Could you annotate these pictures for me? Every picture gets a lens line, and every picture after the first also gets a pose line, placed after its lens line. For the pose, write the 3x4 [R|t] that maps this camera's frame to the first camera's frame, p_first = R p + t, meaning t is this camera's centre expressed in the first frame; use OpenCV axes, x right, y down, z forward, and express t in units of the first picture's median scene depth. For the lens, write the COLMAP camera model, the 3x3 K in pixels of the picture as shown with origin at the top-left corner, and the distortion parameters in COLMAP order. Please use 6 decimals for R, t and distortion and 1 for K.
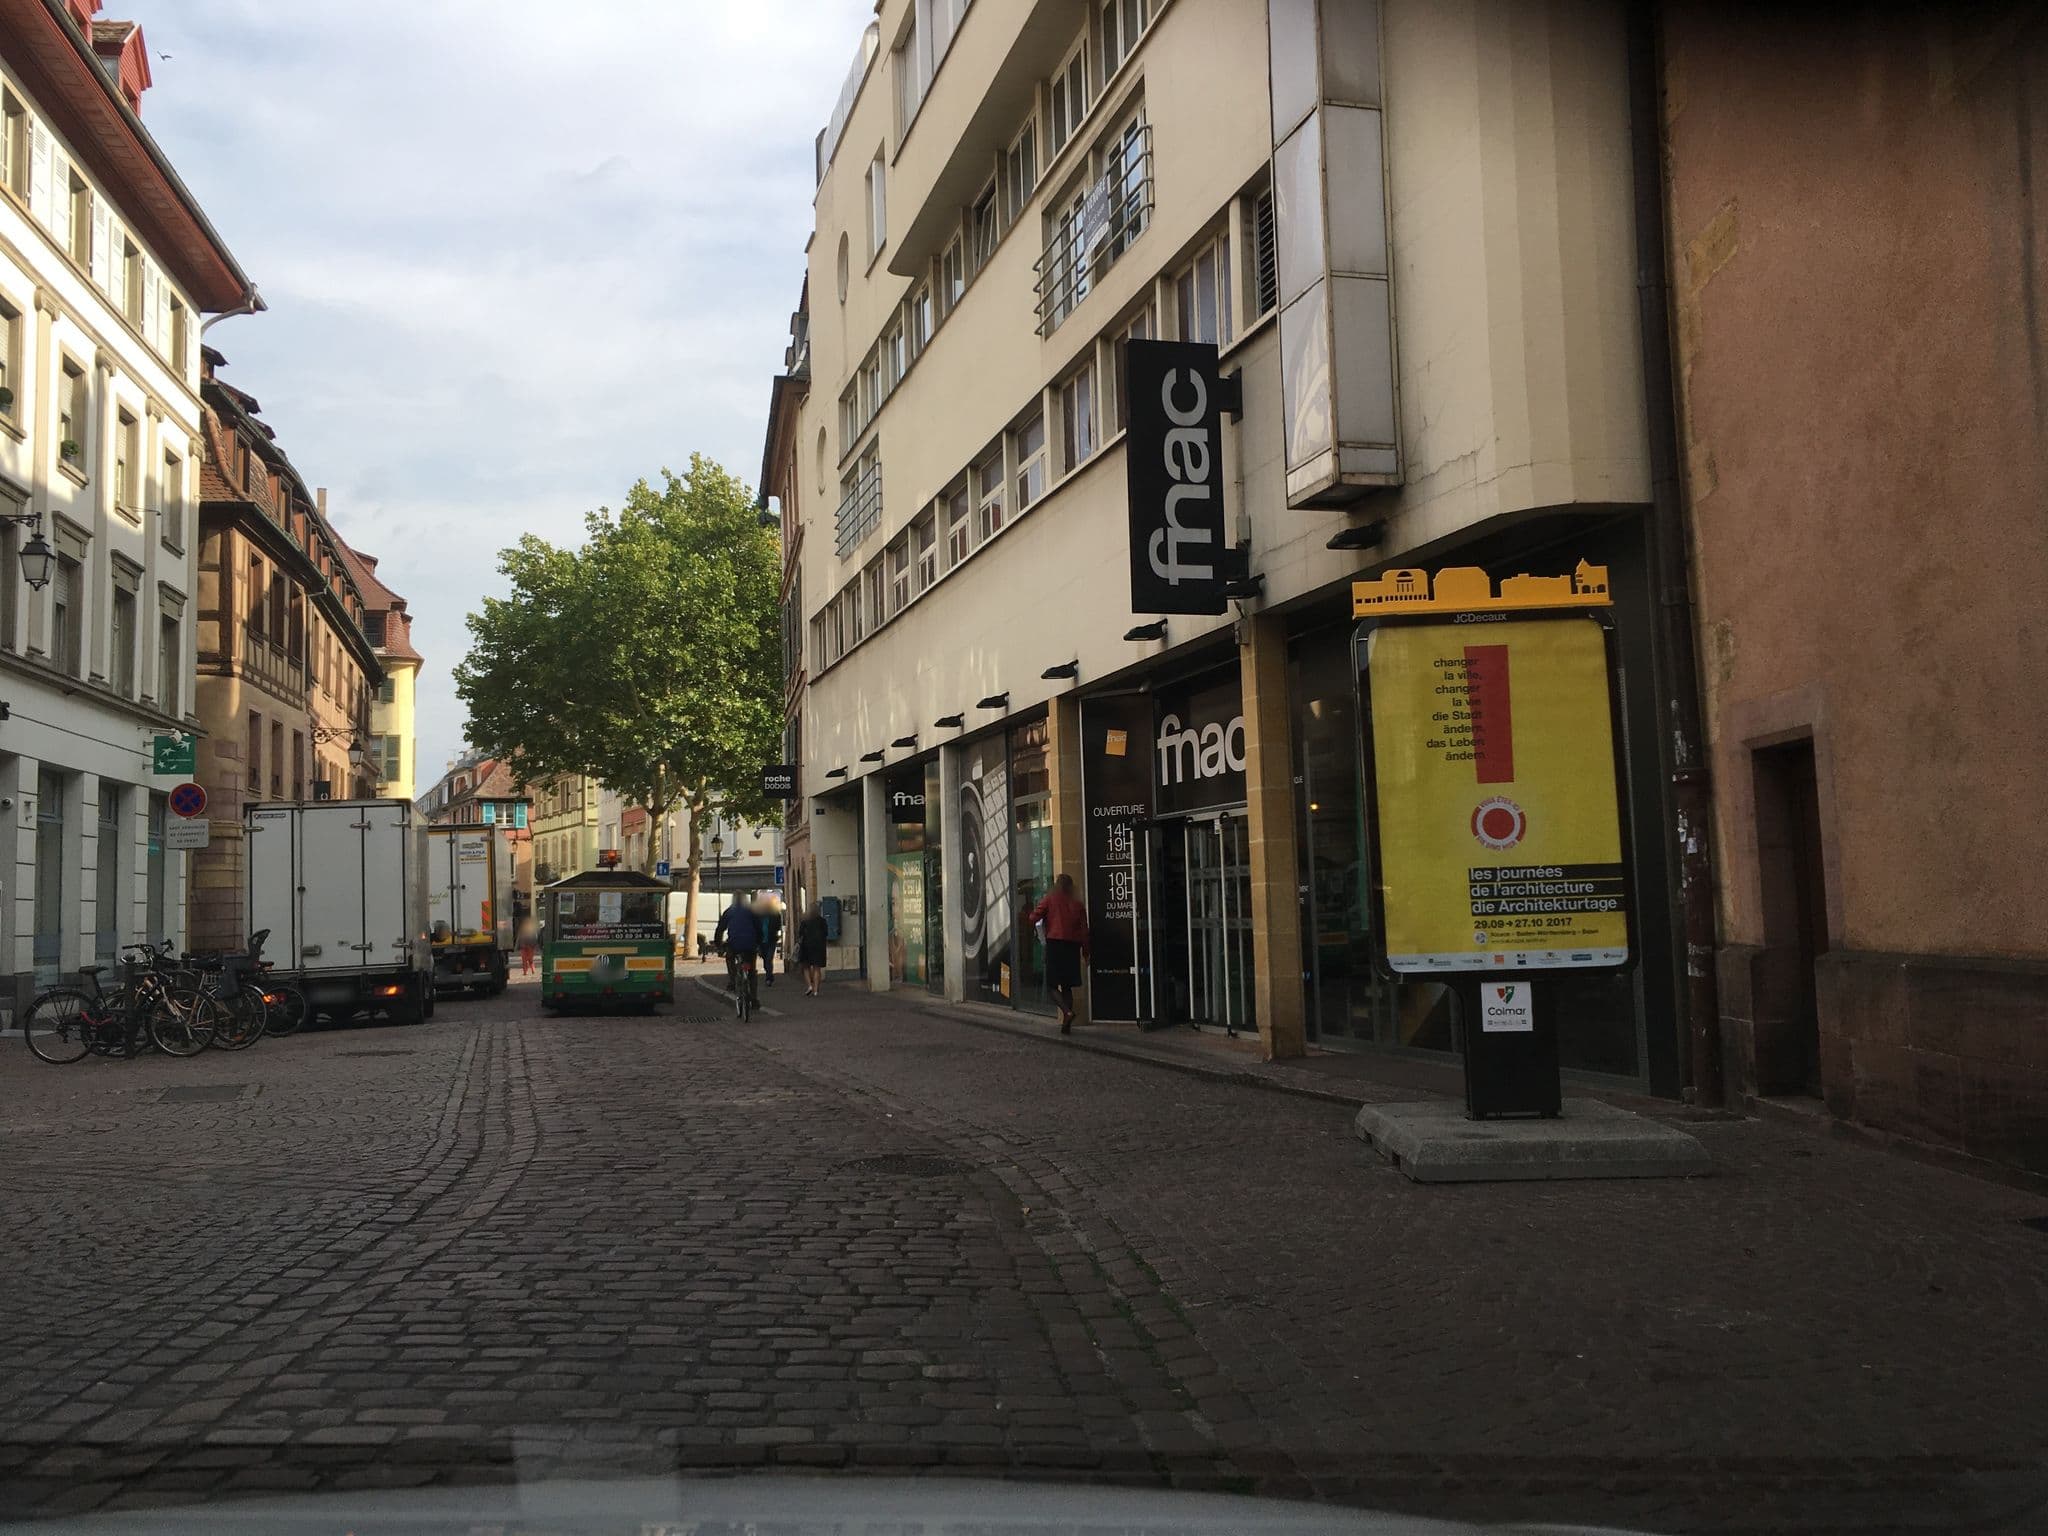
lens RADIAL K [[2118.5, 0, 1024.0], [0, 2118.5, 768.0], [0, 0, 1]] dist [0.081770, -0.003644]
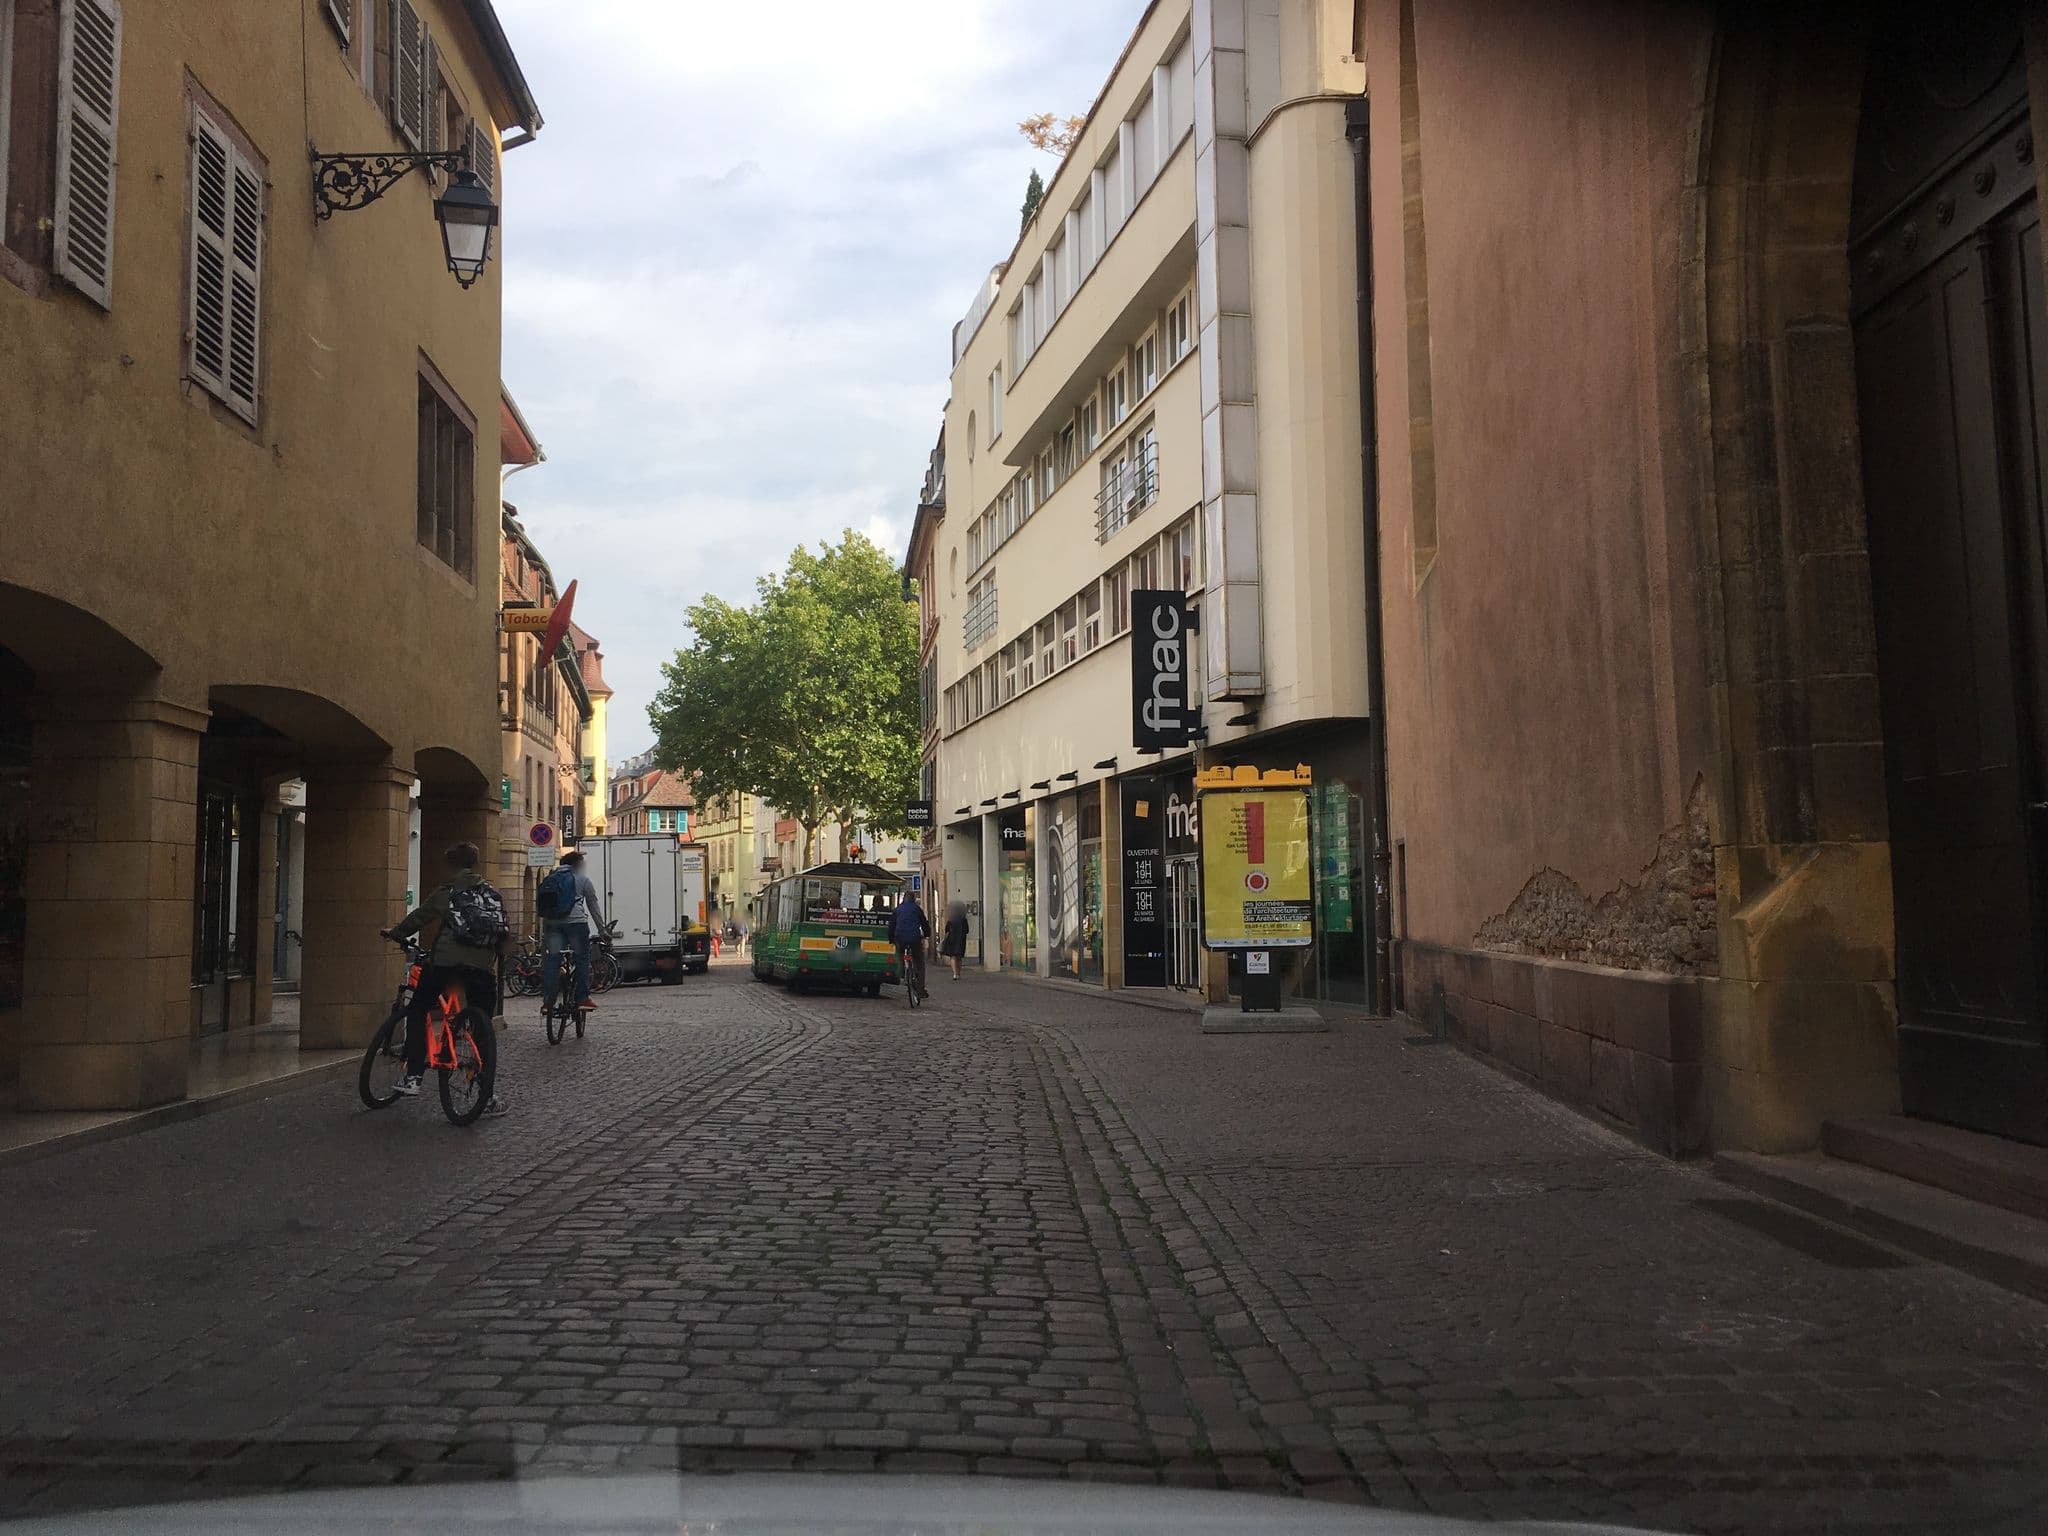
lens RADIAL K [[2012.8, 0, 1024.0], [0, 2012.8, 768.0], [0, 0, 1]] dist [-0.000729, 0.000572]
pose [[0.998338, 0.008584, -0.056994, 0.023975], [-0.008800, 0.999955, -0.003526, -0.021132], [0.056962, 0.004022, 0.998368, -0.285456]]
